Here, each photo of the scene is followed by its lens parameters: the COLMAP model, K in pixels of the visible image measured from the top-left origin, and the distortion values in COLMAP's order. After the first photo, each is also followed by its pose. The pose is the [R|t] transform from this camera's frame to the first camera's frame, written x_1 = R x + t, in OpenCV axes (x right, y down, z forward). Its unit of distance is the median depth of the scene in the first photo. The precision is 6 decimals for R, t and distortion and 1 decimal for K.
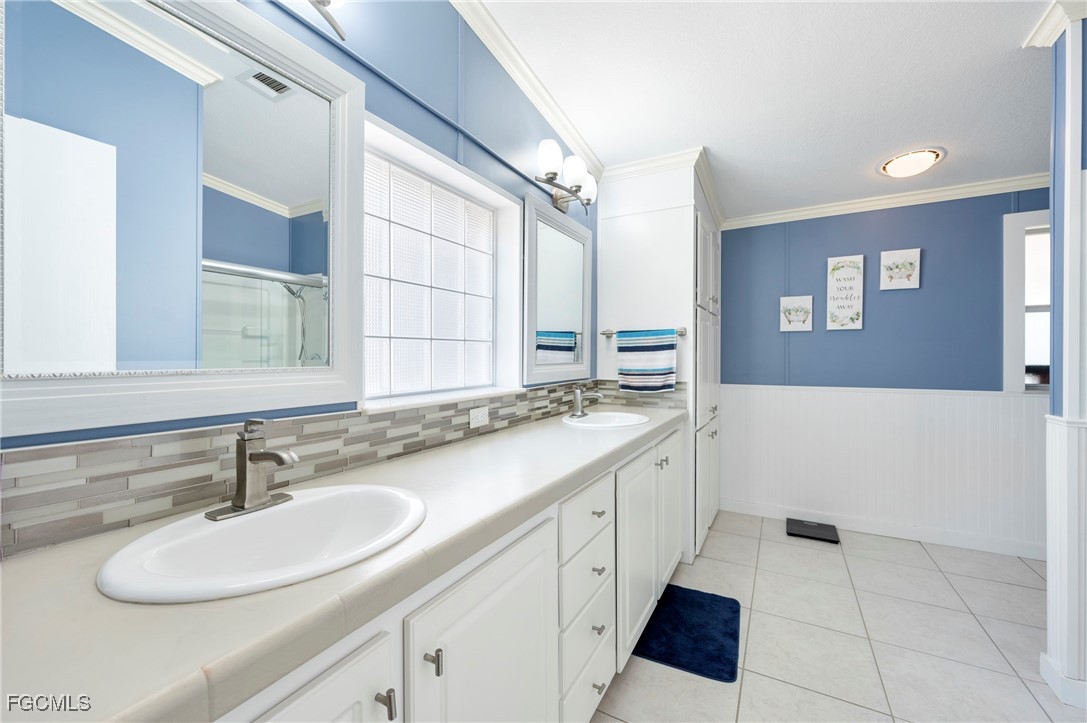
lens RADIAL K [[438.4, 0, 542.9], [0, 438.4, 358.9], [0, 0, 1]] dist [0.000213, 0.000009]
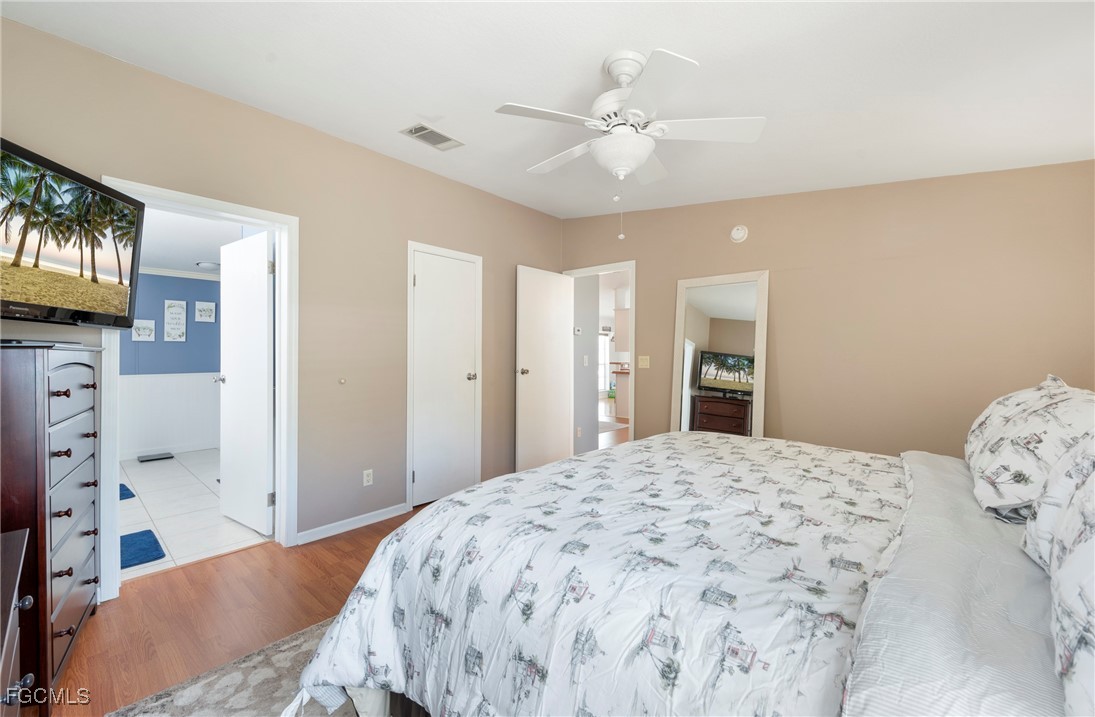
lens RADIAL K [[447.4, 0, 549.0], [0, 447.4, 357.0], [0, 0, 1]] dist [-0.000416, -0.000048]
pose [[0.234124, -0.005333, 0.972192, -0.734244], [0.000495, 0.999985, 0.005367, -0.012972], [-0.972207, -0.000775, 0.234123, -0.915477]]
